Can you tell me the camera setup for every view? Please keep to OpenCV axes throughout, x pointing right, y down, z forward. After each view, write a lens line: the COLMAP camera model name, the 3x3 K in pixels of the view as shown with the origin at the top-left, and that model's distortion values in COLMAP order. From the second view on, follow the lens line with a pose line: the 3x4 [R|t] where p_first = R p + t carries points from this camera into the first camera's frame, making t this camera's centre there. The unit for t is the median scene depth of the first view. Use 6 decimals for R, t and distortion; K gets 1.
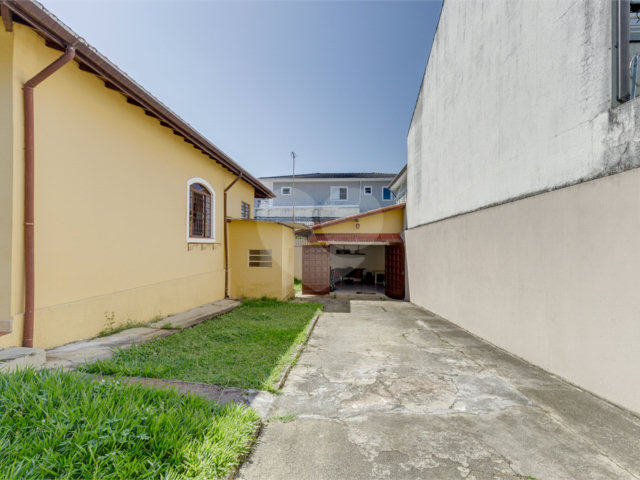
lens RADIAL K [[329.7, 0, 319.8], [0, 329.7, 238.6], [0, 0, 1]] dist [0.002966, -0.002086]
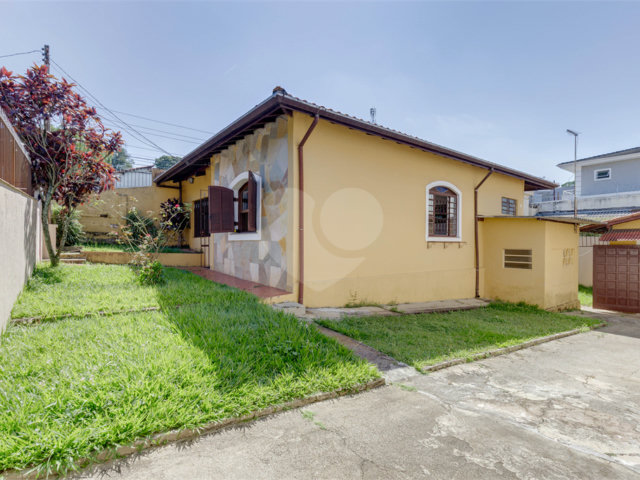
lens RADIAL K [[329.7, 0, 319.5], [0, 329.7, 240.9], [0, 0, 1]] dist [0.002966, -0.002086]
pose [[0.652718, -0.001520, -0.757599, 0.188796], [0.007897, 0.999957, 0.004797, 0.002158], [0.757560, -0.009114, 0.652702, -0.002756]]
